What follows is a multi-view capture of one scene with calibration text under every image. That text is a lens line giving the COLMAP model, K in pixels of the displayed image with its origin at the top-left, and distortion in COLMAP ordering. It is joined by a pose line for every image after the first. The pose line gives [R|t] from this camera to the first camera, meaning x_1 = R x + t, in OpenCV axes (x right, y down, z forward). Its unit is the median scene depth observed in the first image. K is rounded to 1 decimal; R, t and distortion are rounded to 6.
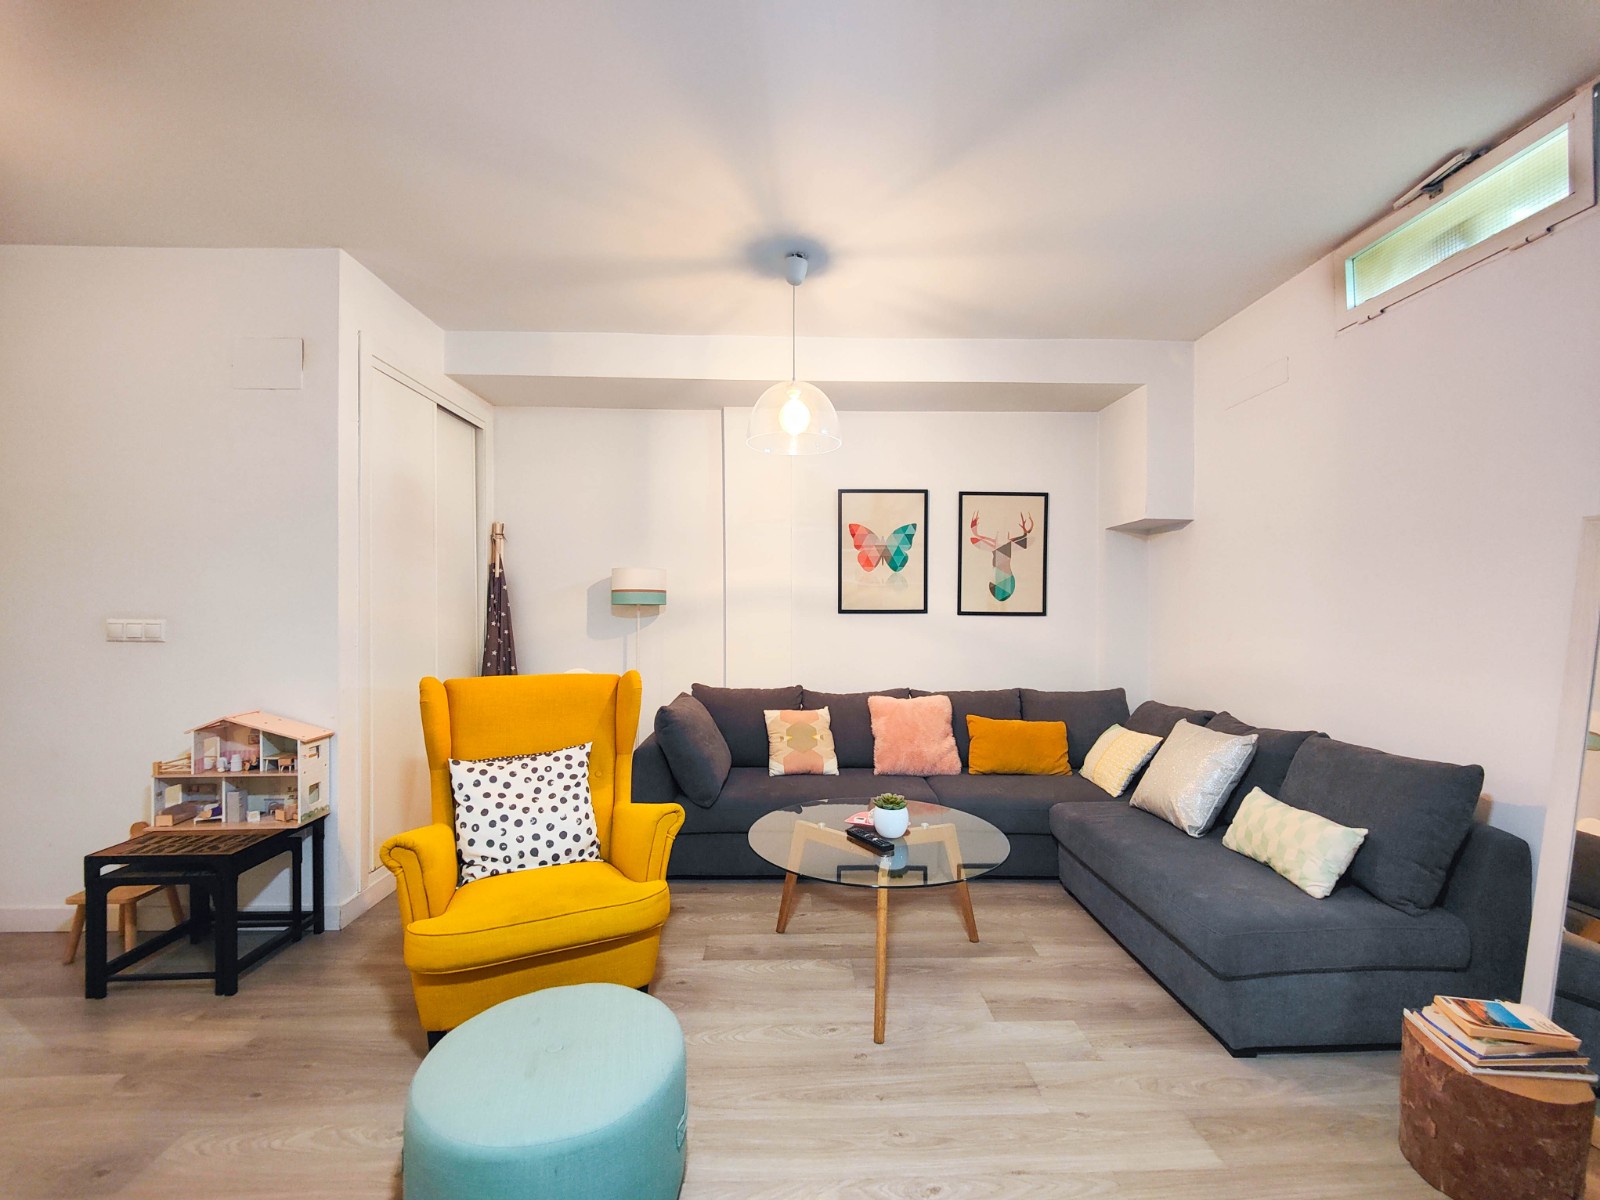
lens RADIAL K [[689.5, 0, 791.6], [0, 689.5, 610.2], [0, 0, 1]] dist [0.024177, -0.018001]
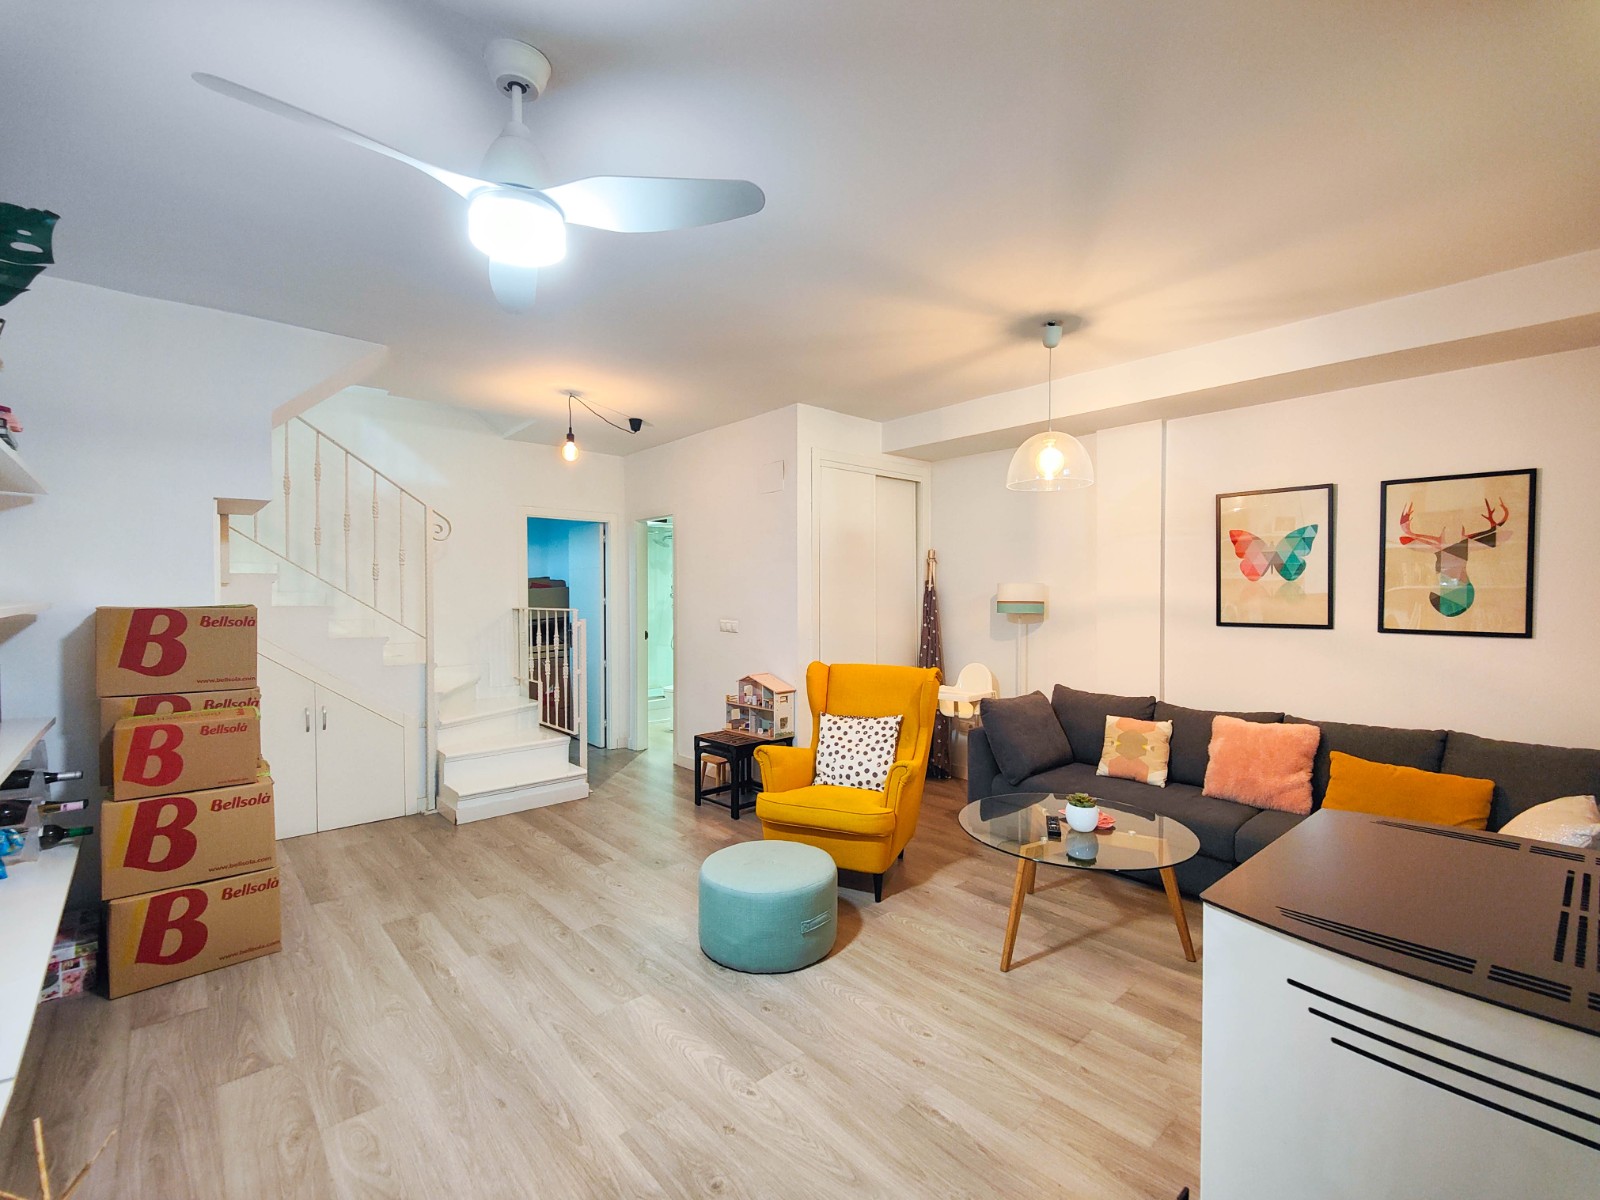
lens RADIAL K [[709.1, 0, 810.1], [0, 709.1, 605.0], [0, 0, 1]] dist [0.030166, -0.021574]
pose [[0.645536, 0.010491, -0.763658, 0.716537], [-0.001993, 0.999925, 0.012052, -0.054885], [0.763727, -0.006258, 0.645508, -0.096299]]
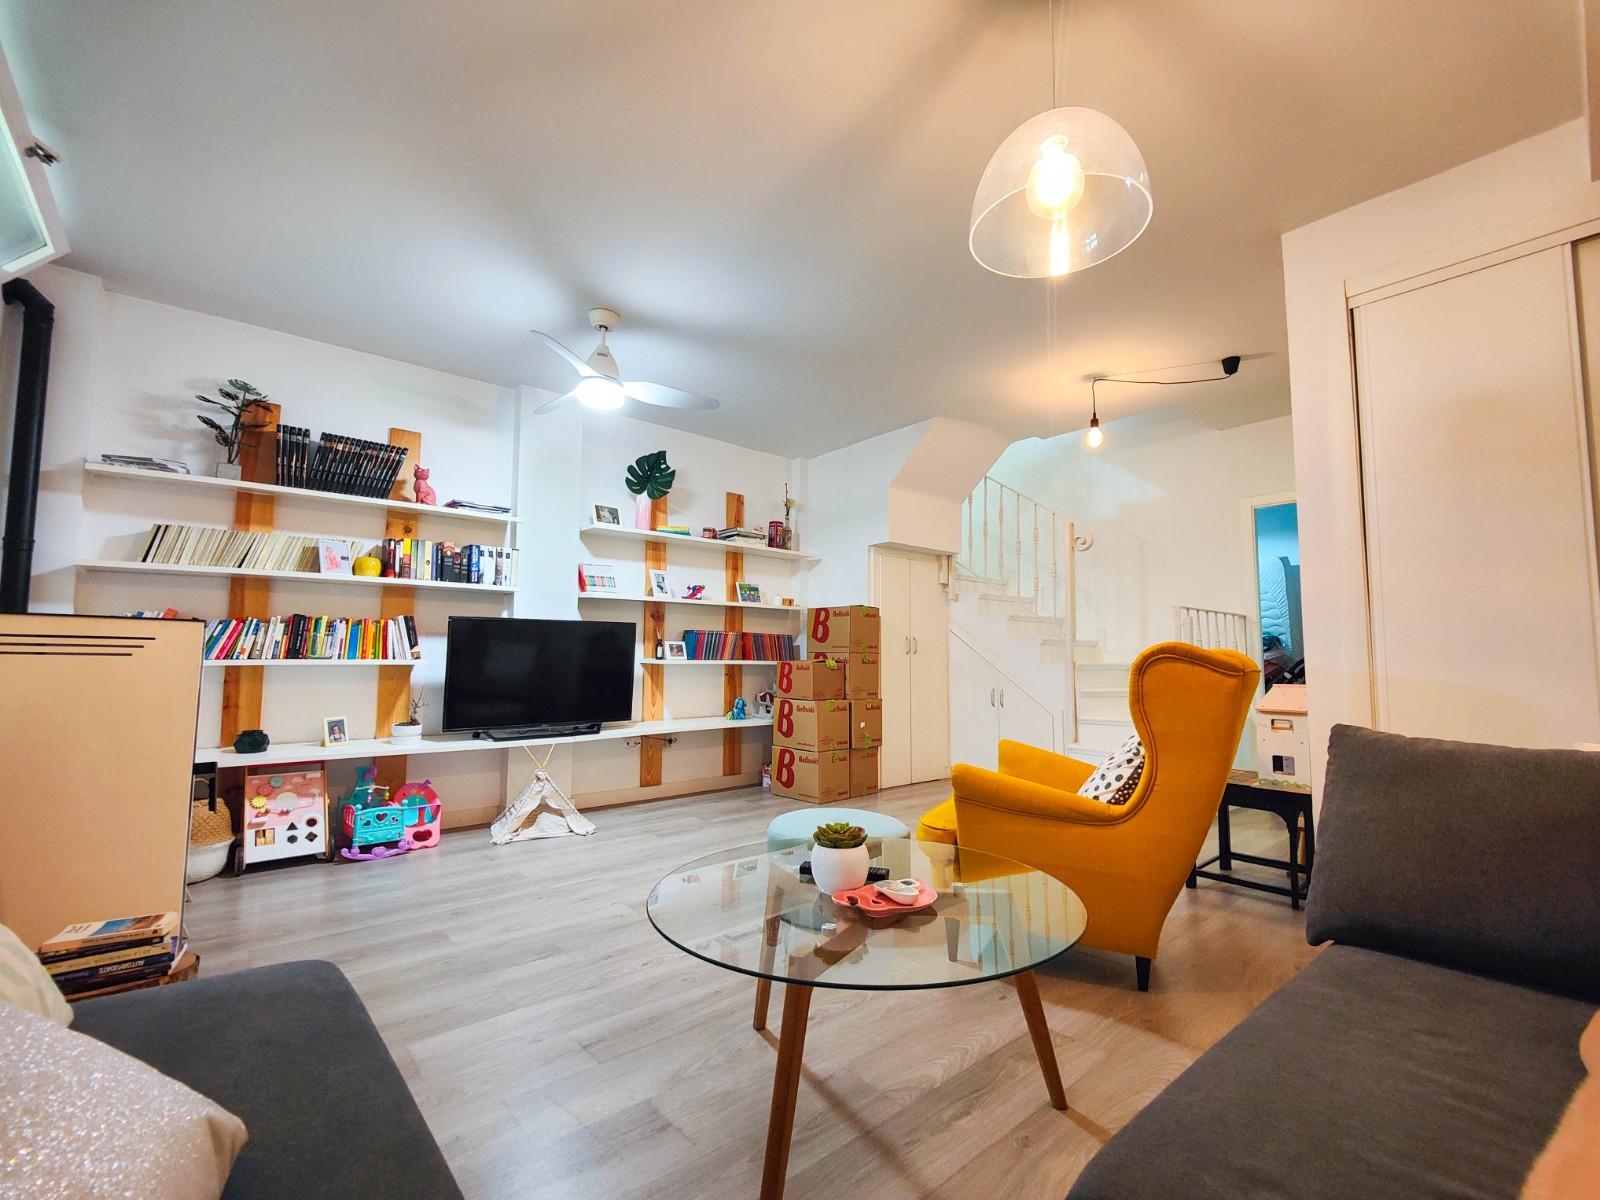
lens RADIAL K [[683.2, 0, 786.7], [0, 683.2, 608.3], [0, 0, 1]] dist [0.019427, -0.011473]
pose [[-0.784908, -0.052529, -0.617381, 0.532980], [-0.011870, 0.997492, -0.069779, 0.120291], [0.619498, -0.047442, -0.783563, 1.447550]]
